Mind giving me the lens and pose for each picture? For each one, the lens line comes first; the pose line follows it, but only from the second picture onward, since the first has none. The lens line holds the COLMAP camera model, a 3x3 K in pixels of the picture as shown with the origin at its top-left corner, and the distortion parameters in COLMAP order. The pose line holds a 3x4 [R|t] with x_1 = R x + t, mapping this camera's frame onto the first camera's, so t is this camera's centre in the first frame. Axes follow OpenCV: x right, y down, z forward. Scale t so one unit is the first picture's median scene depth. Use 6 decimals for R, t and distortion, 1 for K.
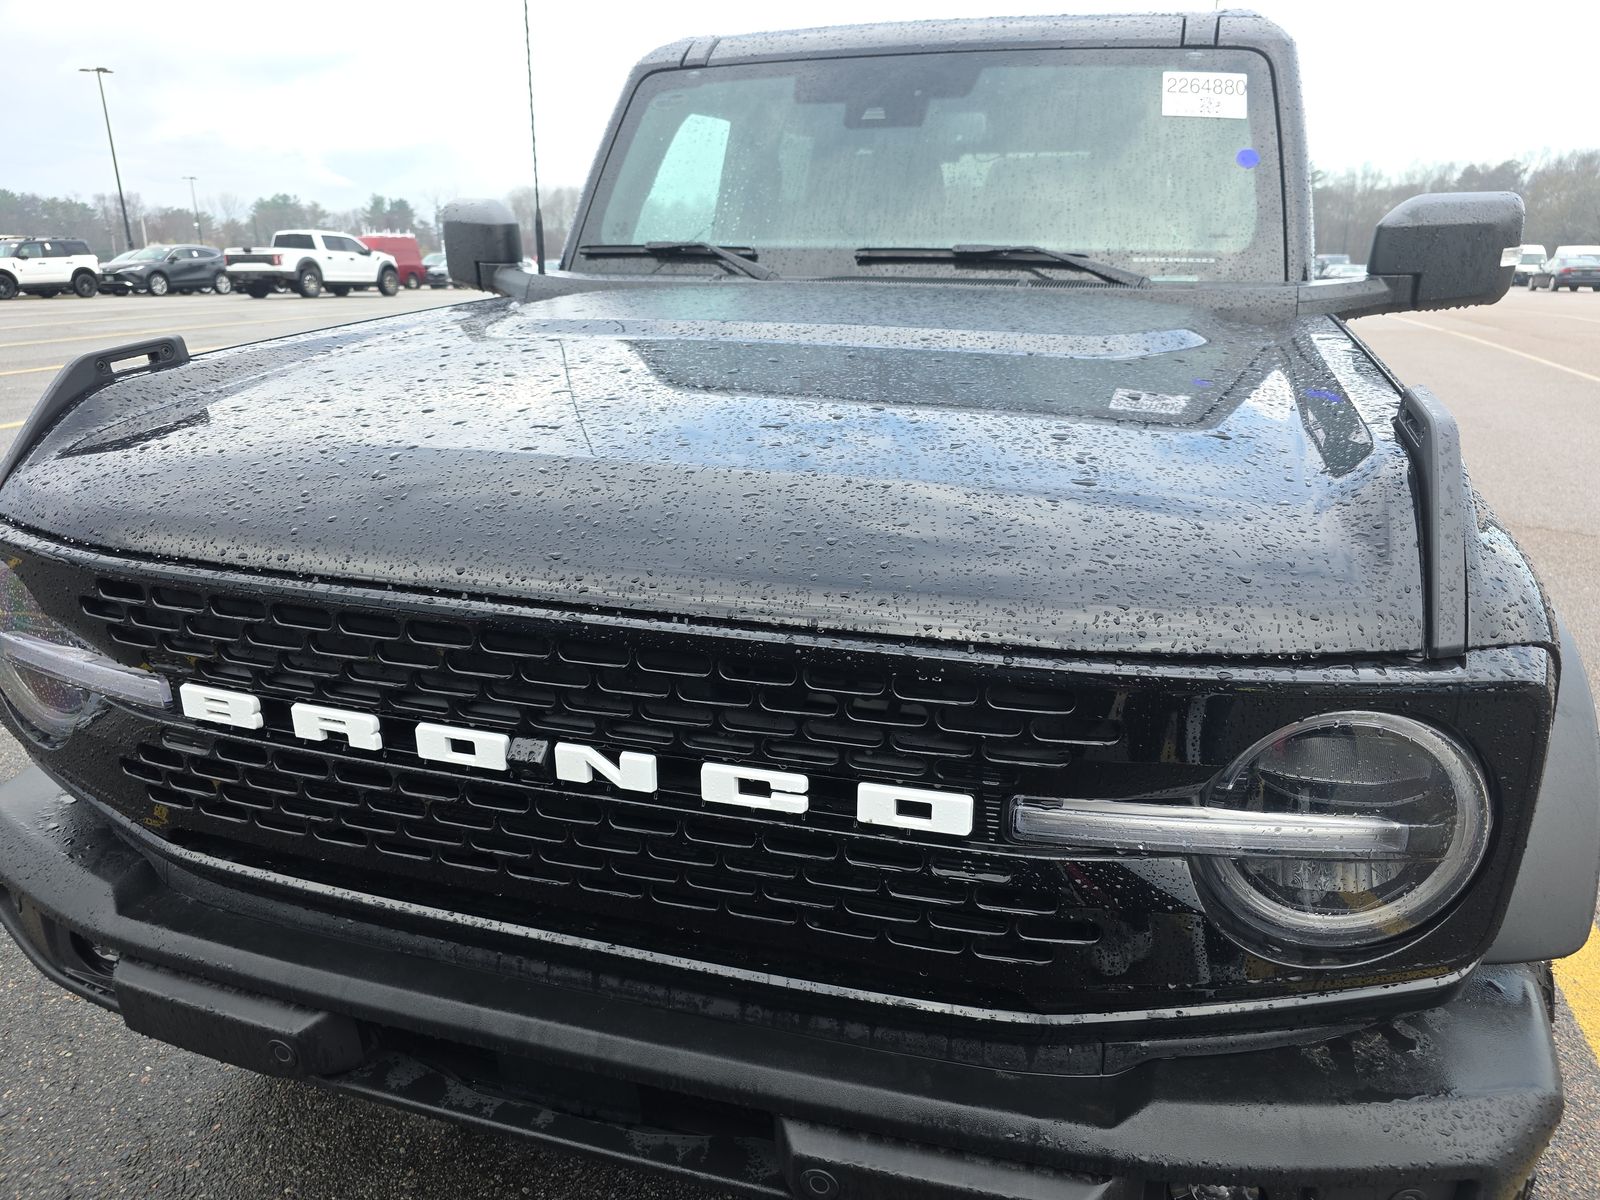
lens RADIAL K [[1116.5, 0, 806.0], [0, 1116.5, 591.9], [0, 0, 1]] dist [0.042014, -0.037051]
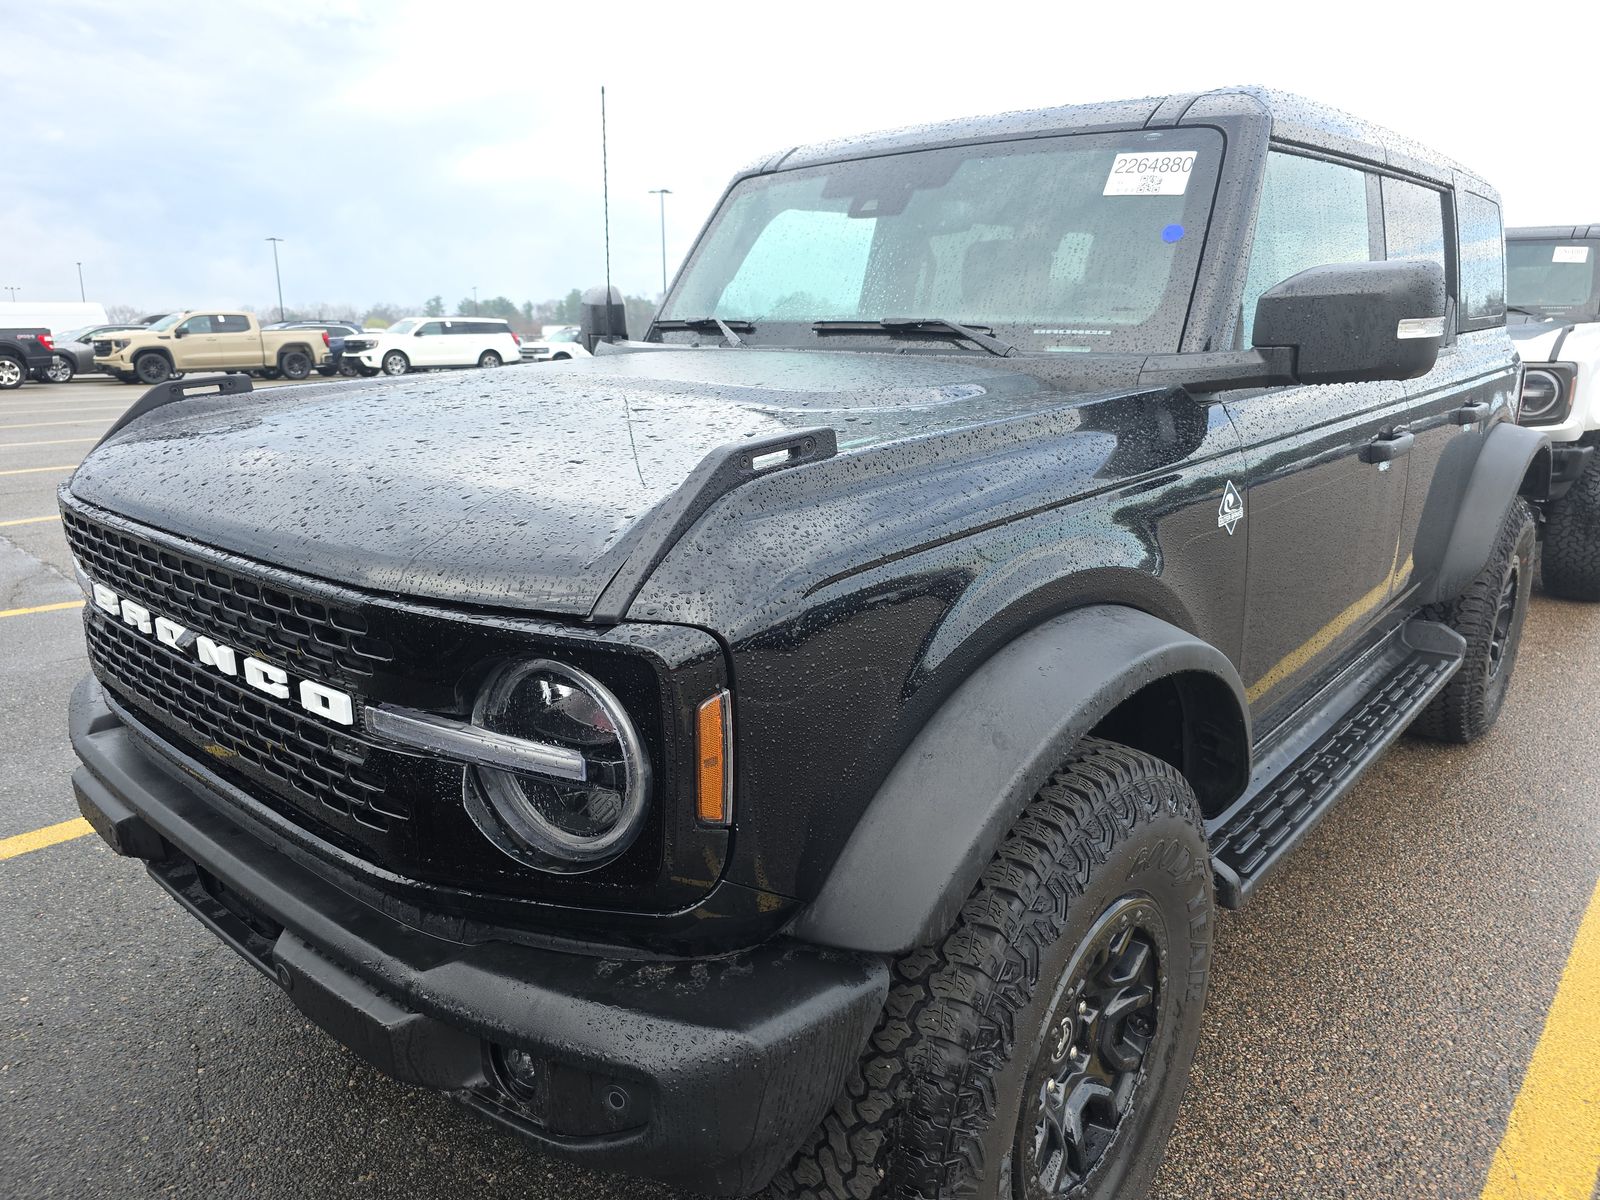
lens RADIAL K [[1116.5, 0, 790.4], [0, 1116.5, 596.1], [0, 0, 1]] dist [0.042014, -0.037051]
pose [[0.907197, 0.098122, -0.409104, 0.538336], [-0.126420, 0.991060, -0.042636, 0.022701], [0.401263, 0.090398, 0.911491, -0.023659]]
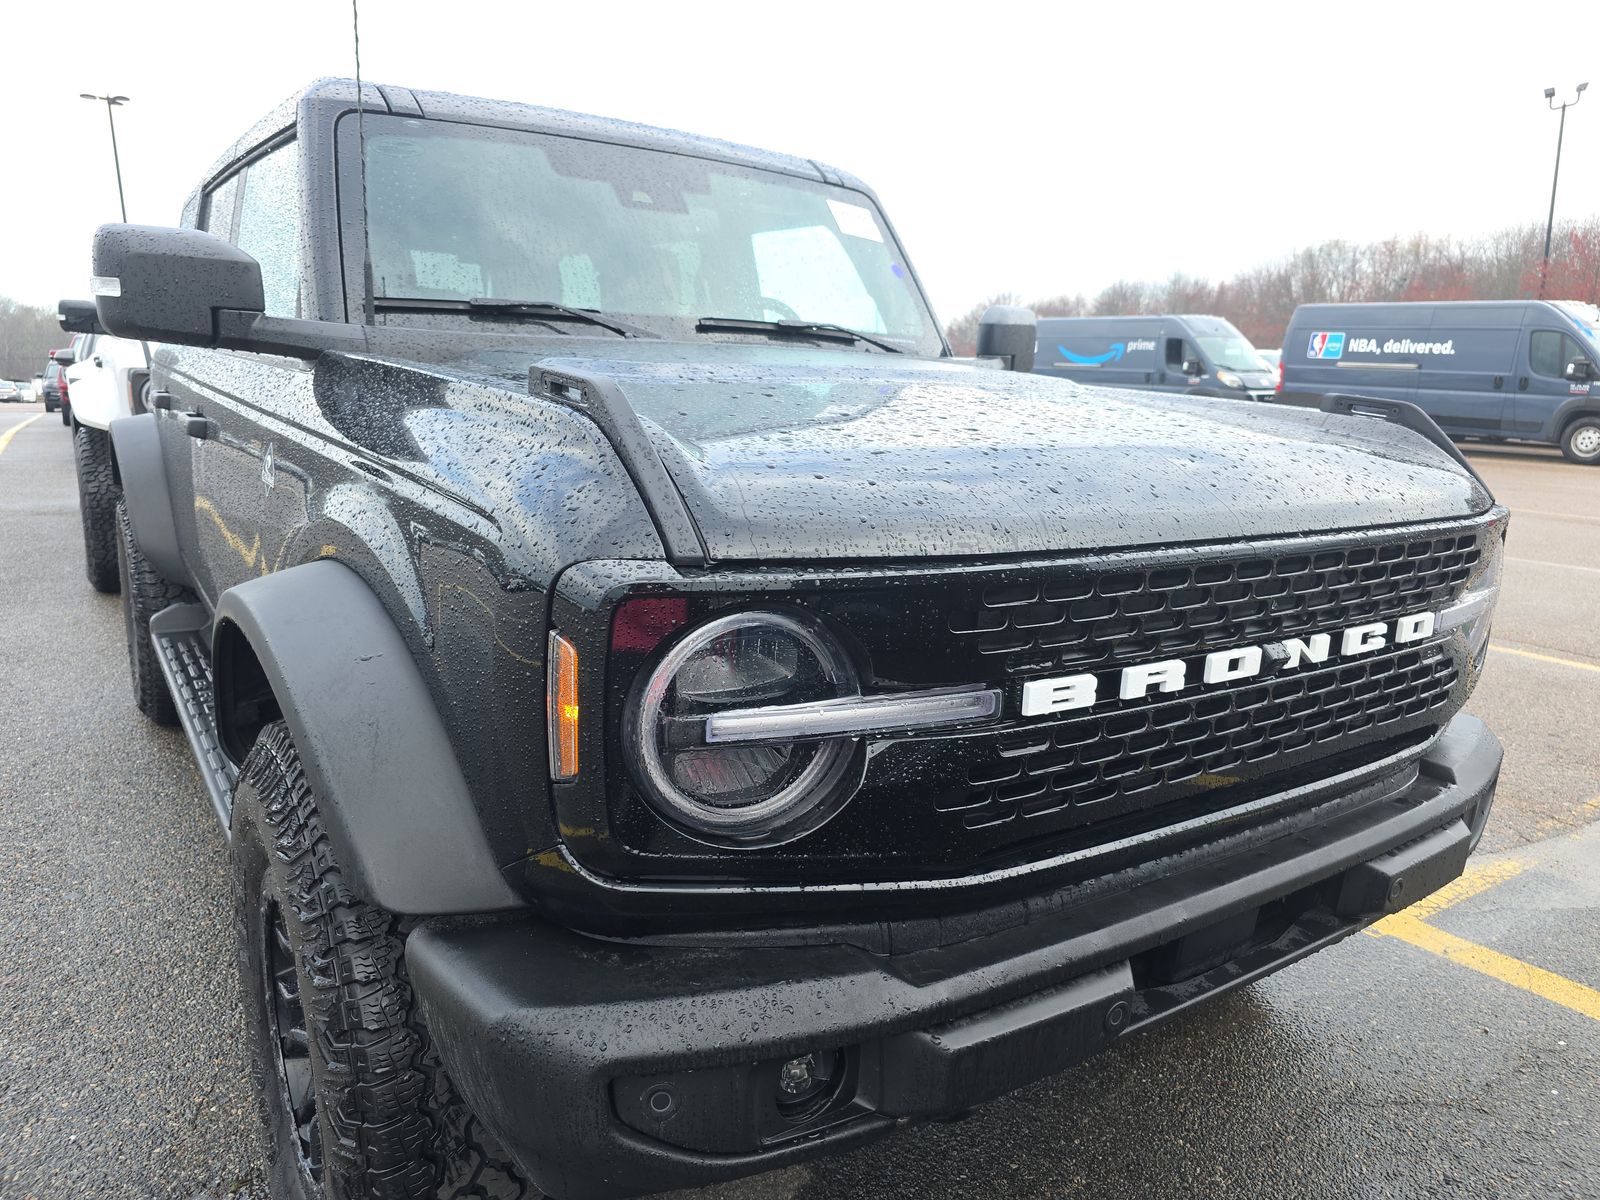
lens RADIAL K [[1116.5, 0, 811.2], [0, 1116.5, 608.2], [0, 0, 1]] dist [0.042014, -0.037051]
pose [[0.608108, -0.143222, 0.780828, -0.822723], [0.212705, 0.977022, 0.013555, -0.022139], [-0.764827, 0.157843, 0.624599, 0.294806]]
